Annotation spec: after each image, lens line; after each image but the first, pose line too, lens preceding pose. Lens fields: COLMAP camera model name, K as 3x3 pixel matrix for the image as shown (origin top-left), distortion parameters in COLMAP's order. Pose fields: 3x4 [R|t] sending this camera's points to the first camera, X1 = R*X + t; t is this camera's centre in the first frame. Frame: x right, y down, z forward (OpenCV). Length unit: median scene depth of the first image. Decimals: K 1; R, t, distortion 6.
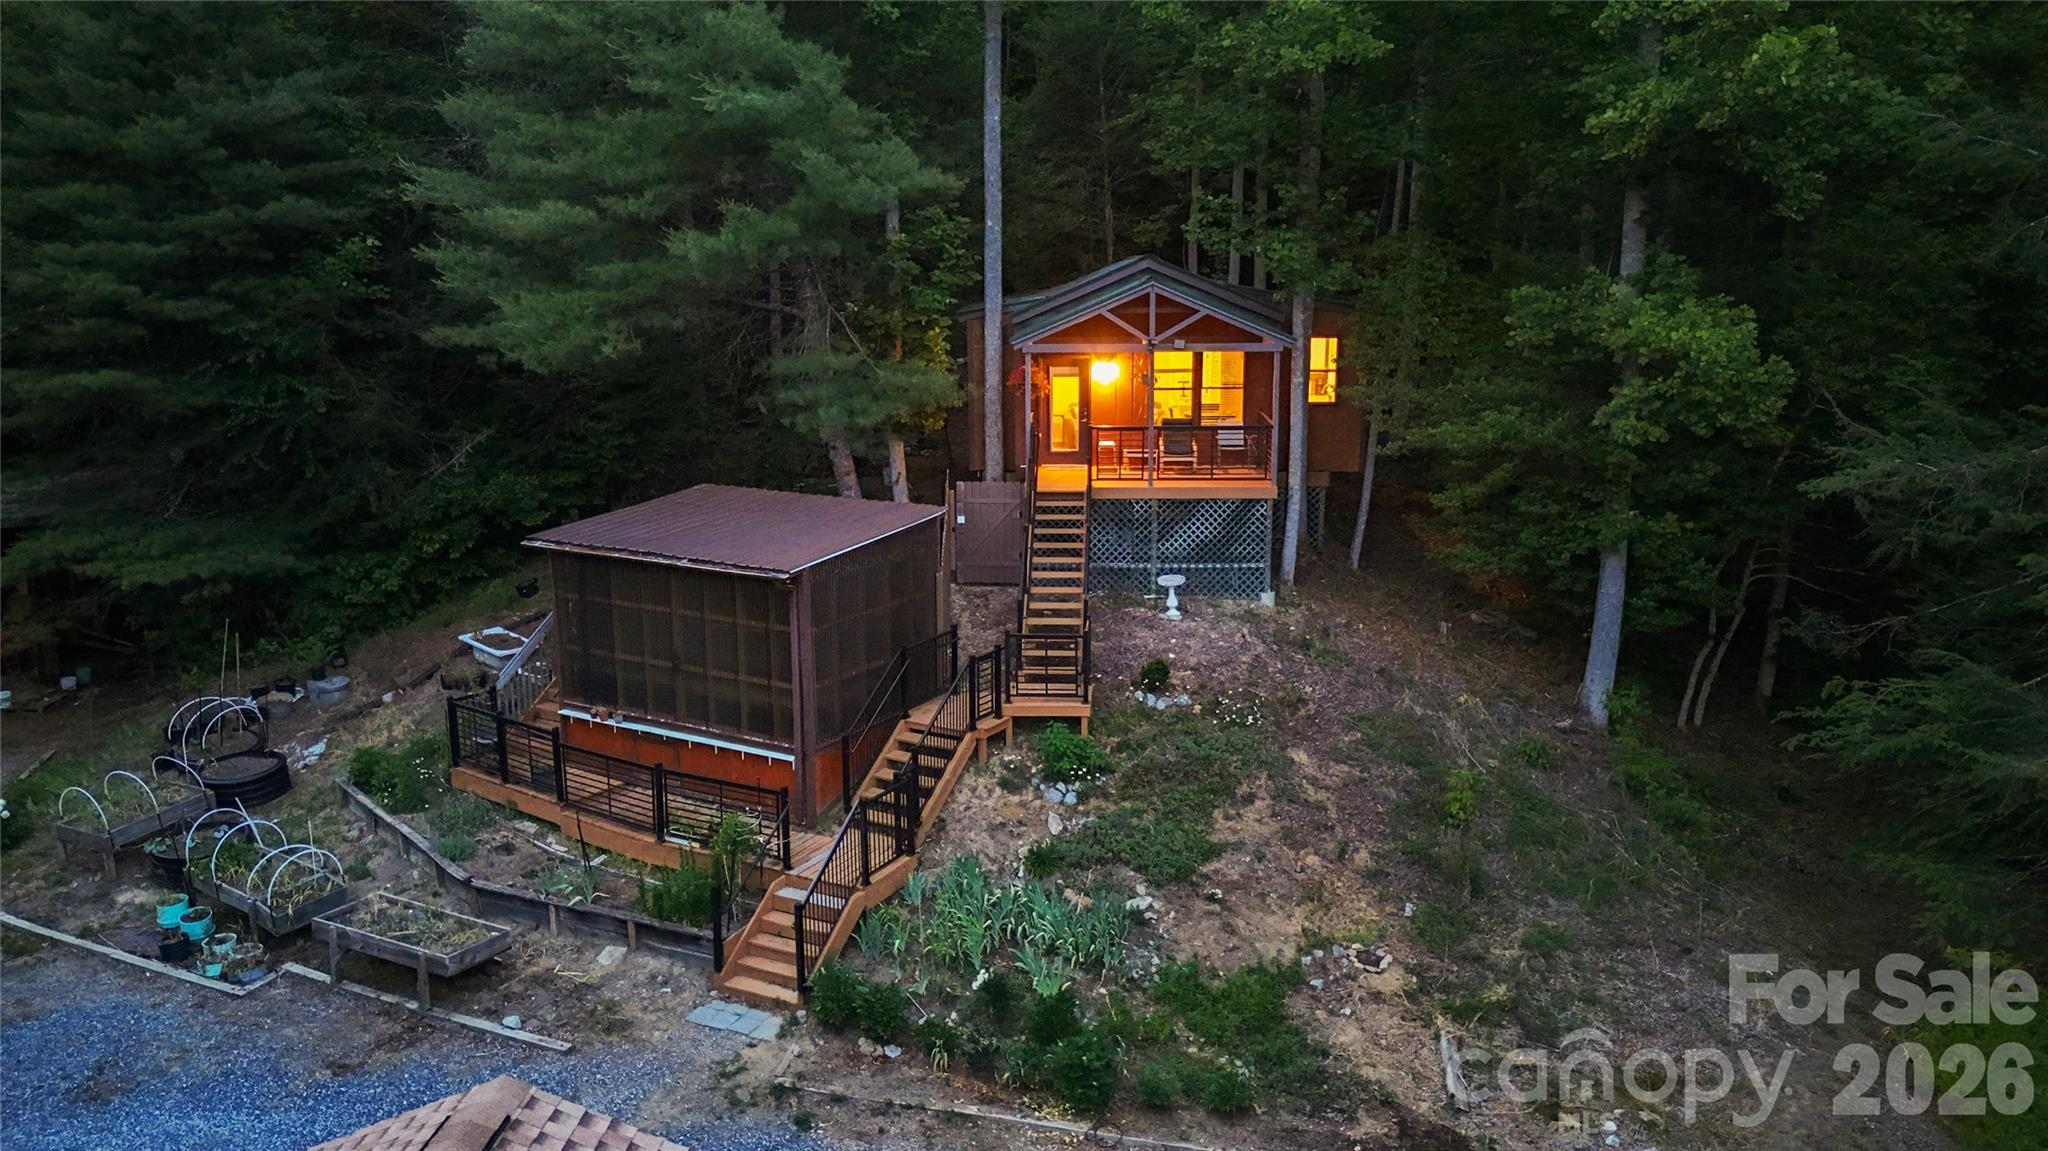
lens RADIAL K [[1459.4, 0, 1024.0], [0, 1459.4, 575.5], [0, 0, 1]] dist [0.075960, -0.072862]
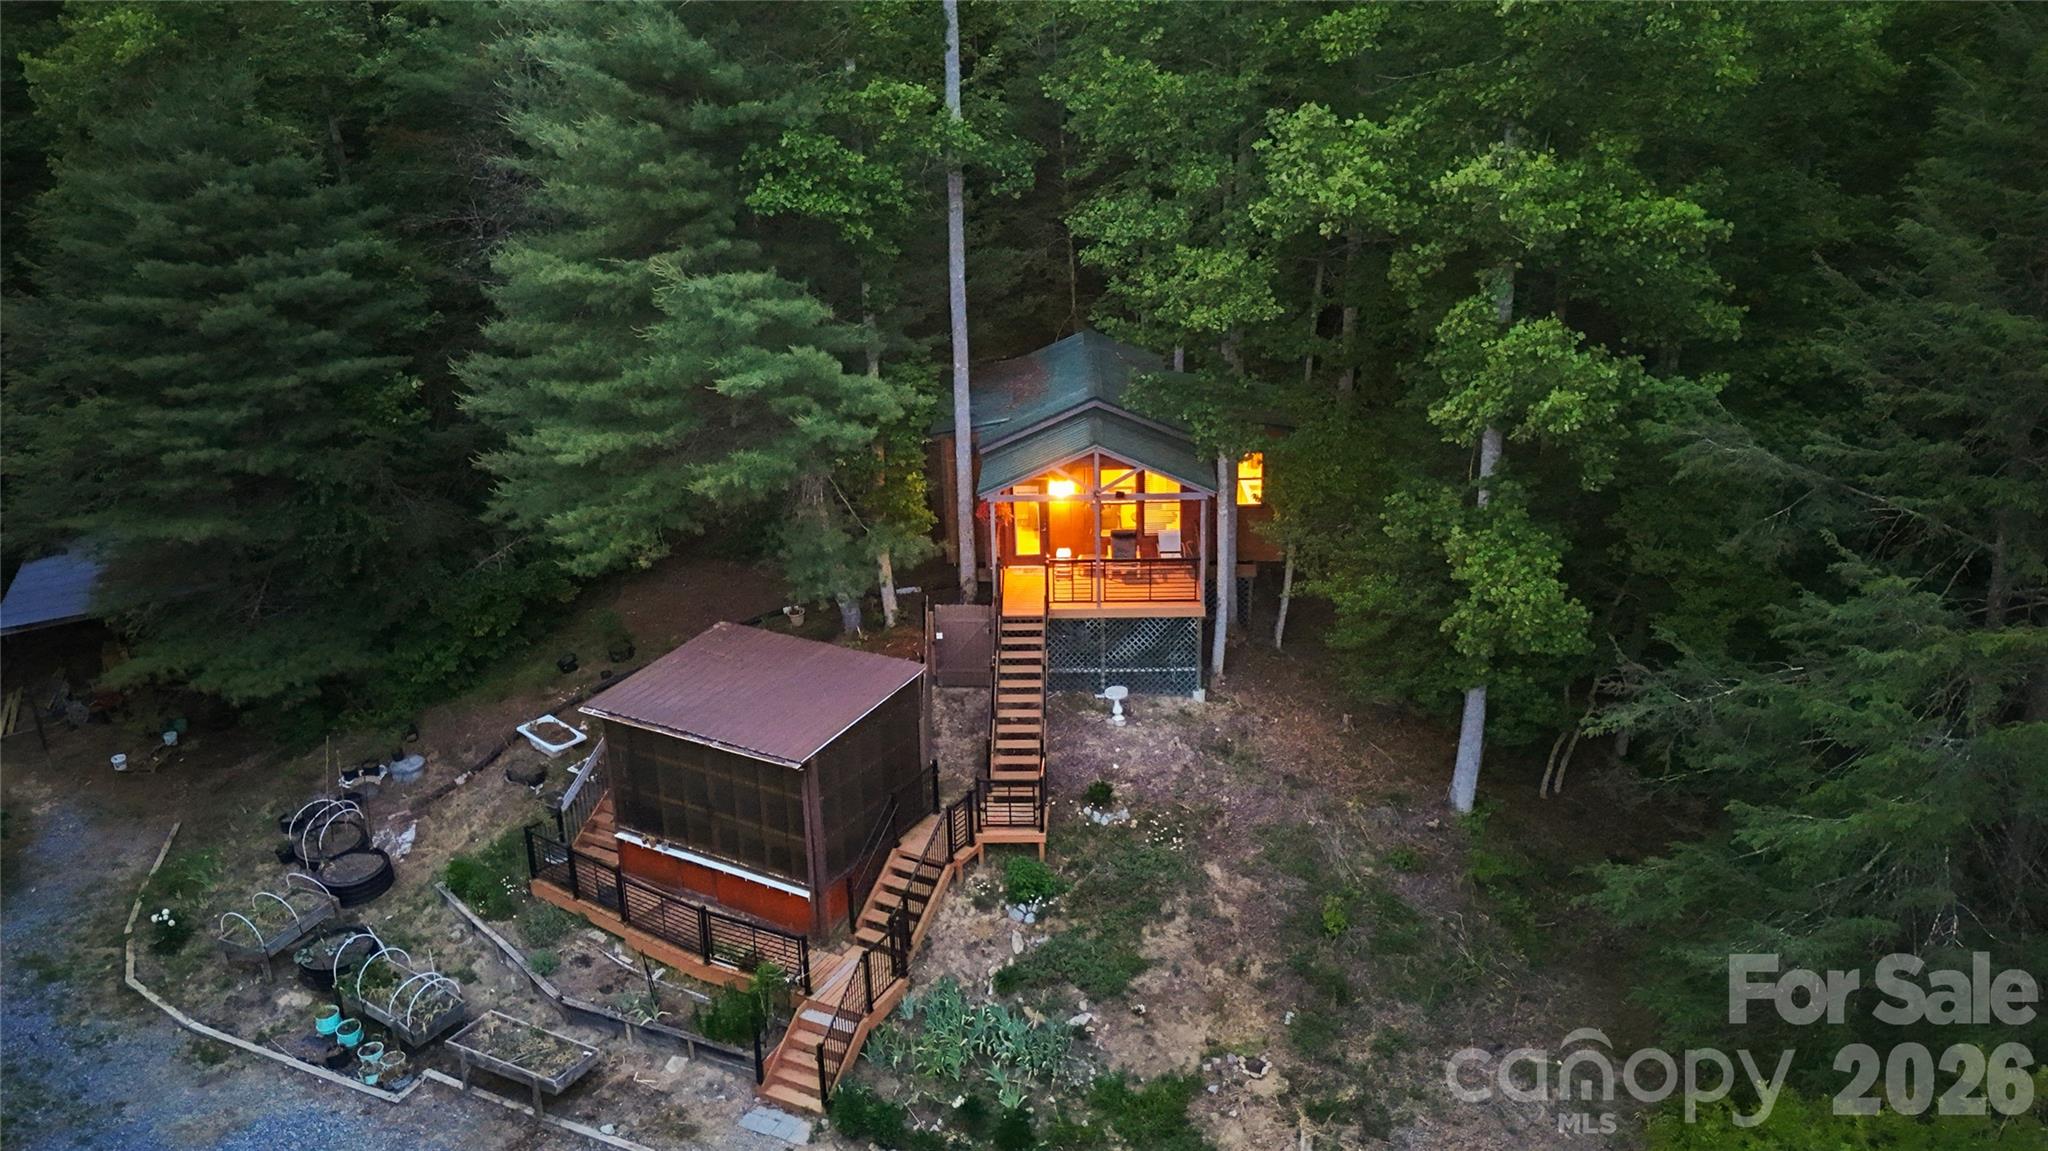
lens RADIAL K [[1492.9, 0, 1024.0], [0, 1492.9, 575.5], [0, 0, 1]] dist [0.077728, -0.078662]
pose [[0.999786, -0.020573, 0.001948, 0.030010], [0.020124, 0.990702, 0.134556, -0.310978], [-0.004698, -0.134488, 0.990904, -0.238821]]
